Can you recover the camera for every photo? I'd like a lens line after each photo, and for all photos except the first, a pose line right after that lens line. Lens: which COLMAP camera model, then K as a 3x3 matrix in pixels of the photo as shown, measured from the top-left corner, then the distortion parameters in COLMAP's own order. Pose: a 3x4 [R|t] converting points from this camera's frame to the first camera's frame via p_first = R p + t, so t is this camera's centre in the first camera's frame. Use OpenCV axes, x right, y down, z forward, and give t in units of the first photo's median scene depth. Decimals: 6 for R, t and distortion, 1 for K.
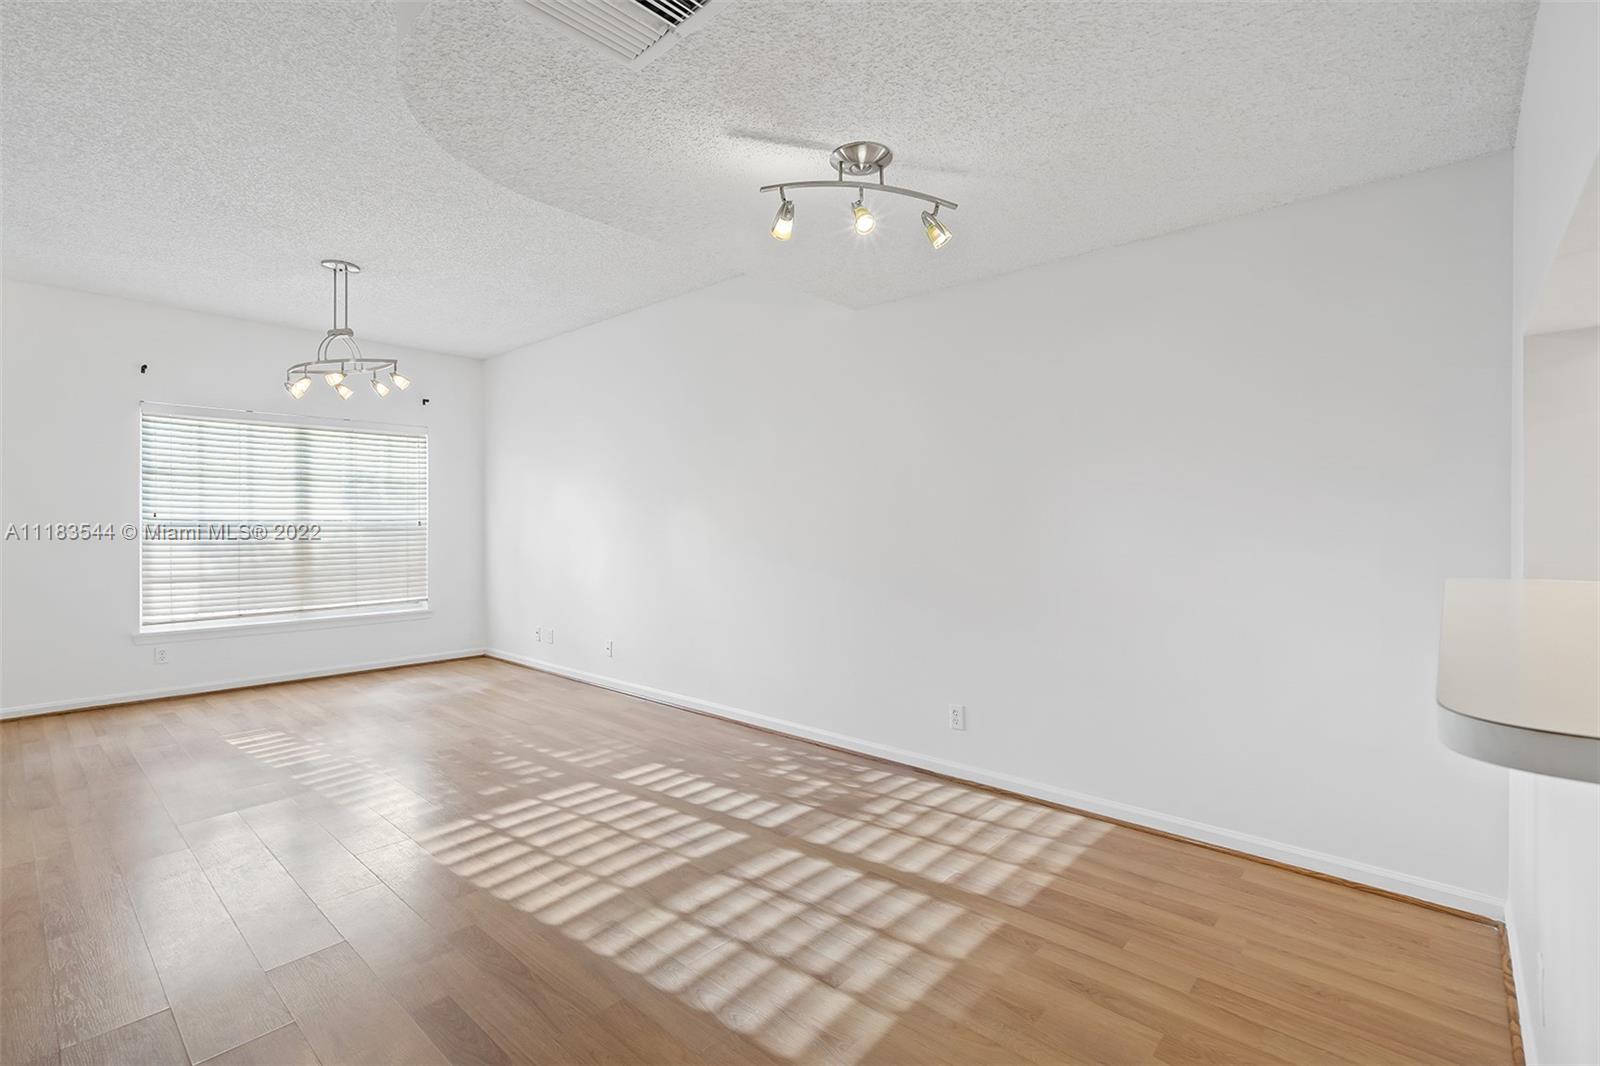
lens RADIAL K [[726.4, 0, 796.7], [0, 726.4, 524.6], [0, 0, 1]] dist [-0.001593, -0.000057]
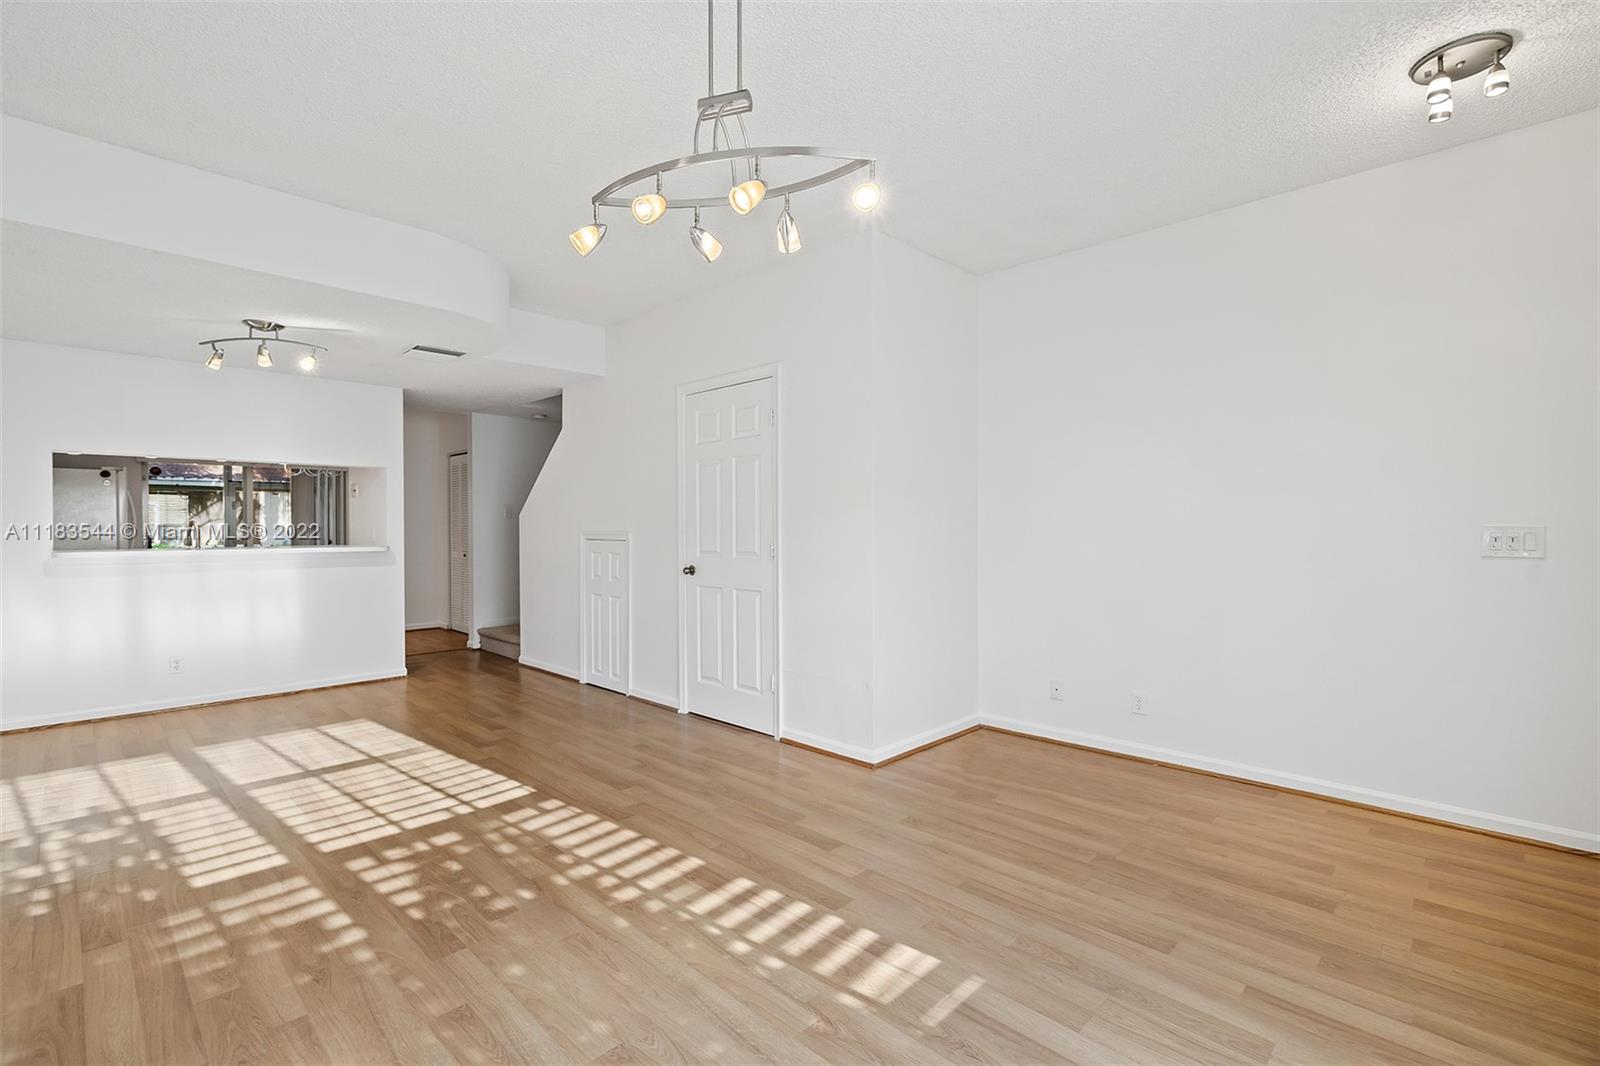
lens RADIAL K [[709.2, 0, 777.1], [0, 709.2, 533.6], [0, 0, 1]] dist [0.000375, 0.000239]
pose [[-0.998081, 0.005143, 0.061702, -0.584960], [0.005751, 0.999937, 0.009668, 0.000041], [-0.061648, 0.010005, -0.998048, 1.227943]]
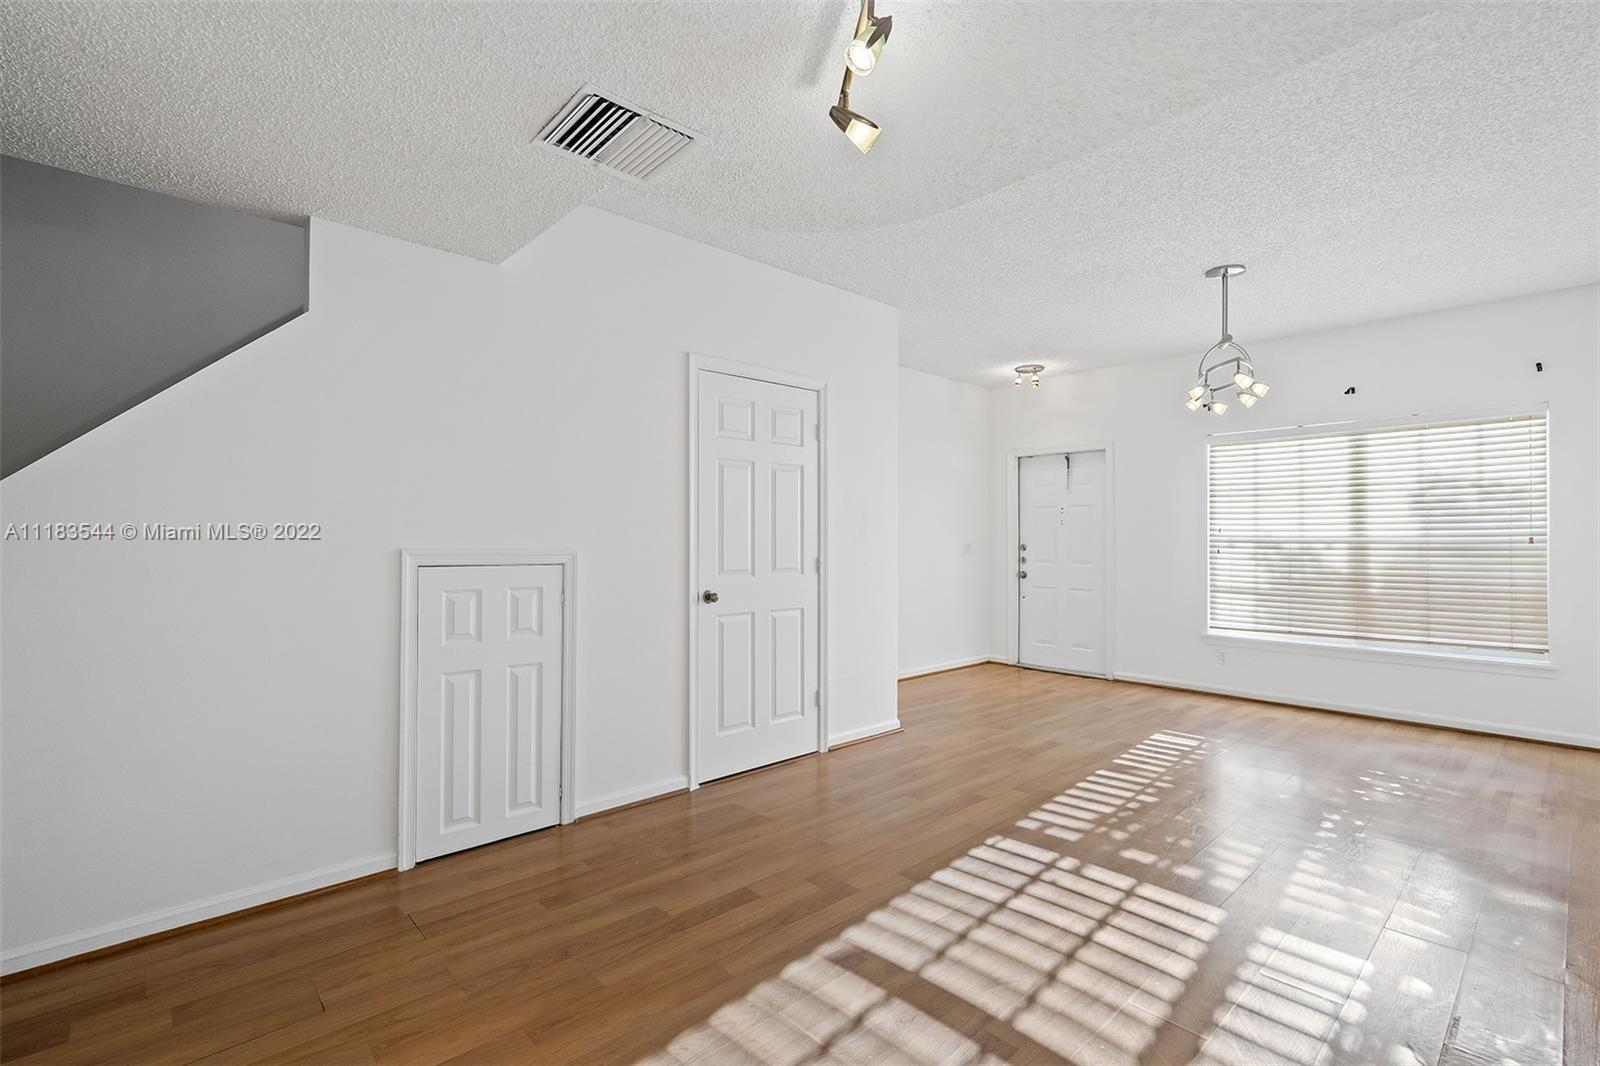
lens RADIAL K [[723.8, 0, 815.4], [0, 723.8, 534.7], [0, 0, 1]] dist [-0.012178, 0.000045]
pose [[-0.090249, -0.009425, -0.995875, 0.304805], [-0.003564, 0.999952, -0.009141, 0.002367], [0.995913, 0.002724, -0.090278, 0.475657]]
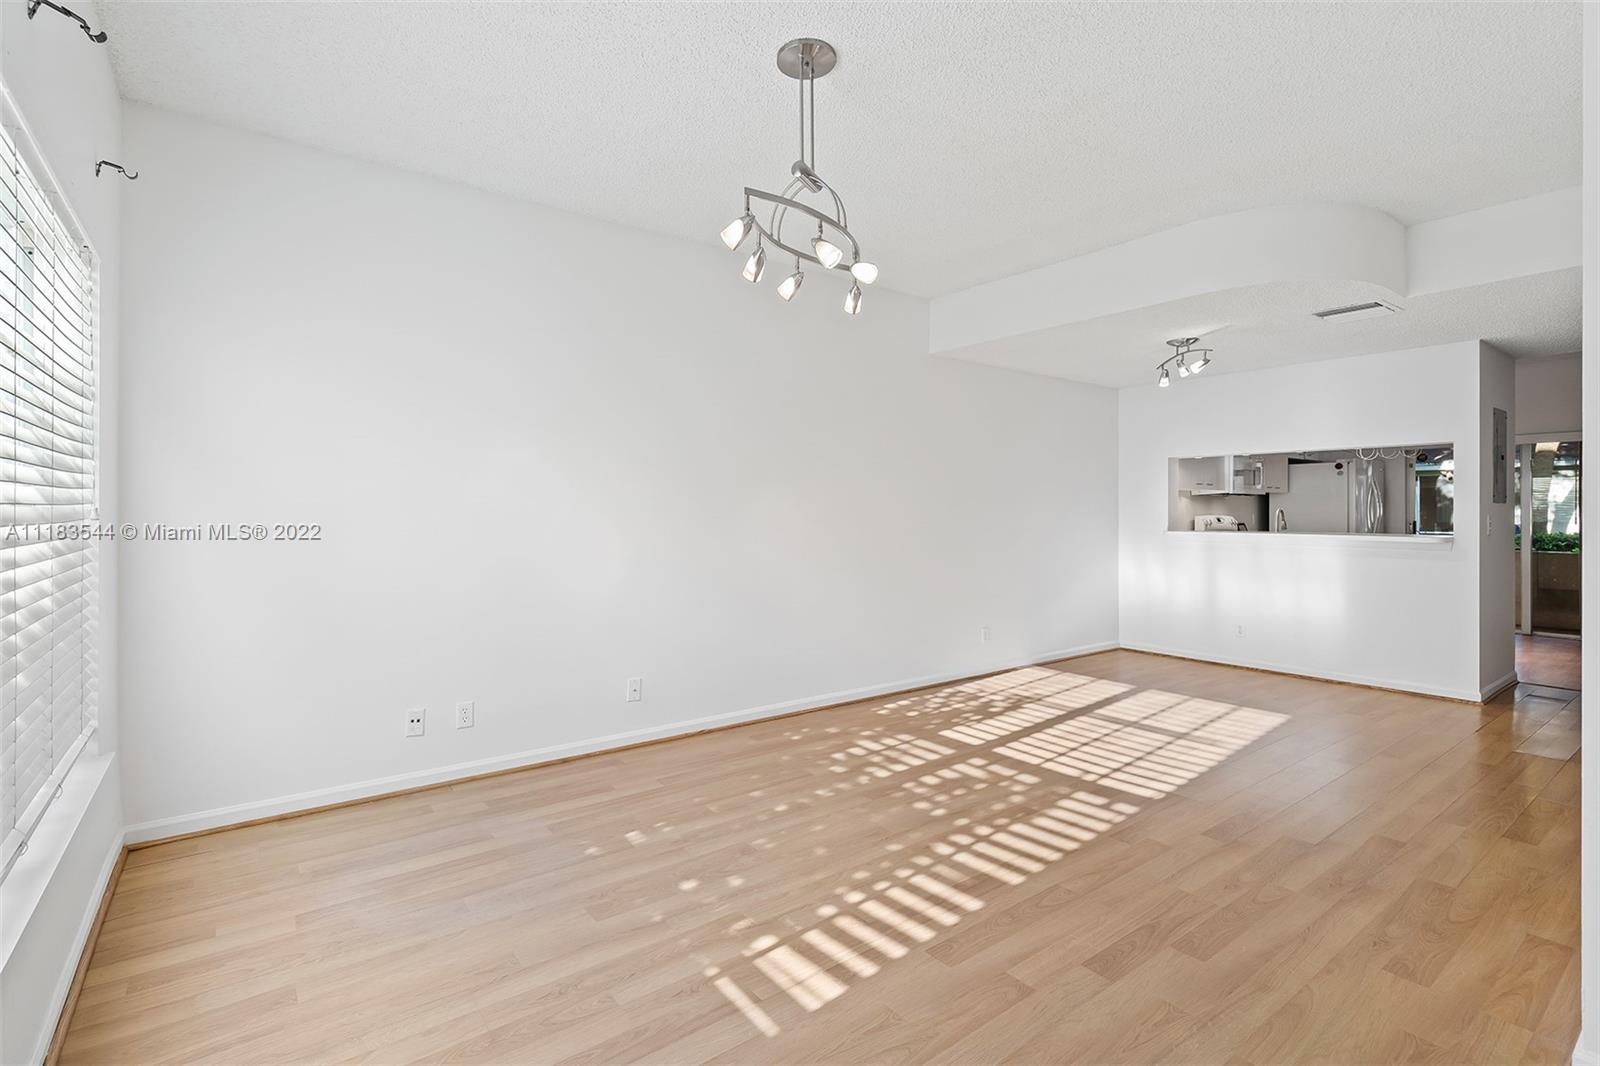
lens RADIAL K [[733.3, 0, 793.9], [0, 733.3, 509.3], [0, 0, 1]] dist [0.001519, 0.000370]
pose [[0.192992, 0.010205, 0.981147, -1.013969], [0.000984, 0.999943, -0.010594, -0.000223], [-0.981200, 0.003010, 0.192971, 0.761653]]
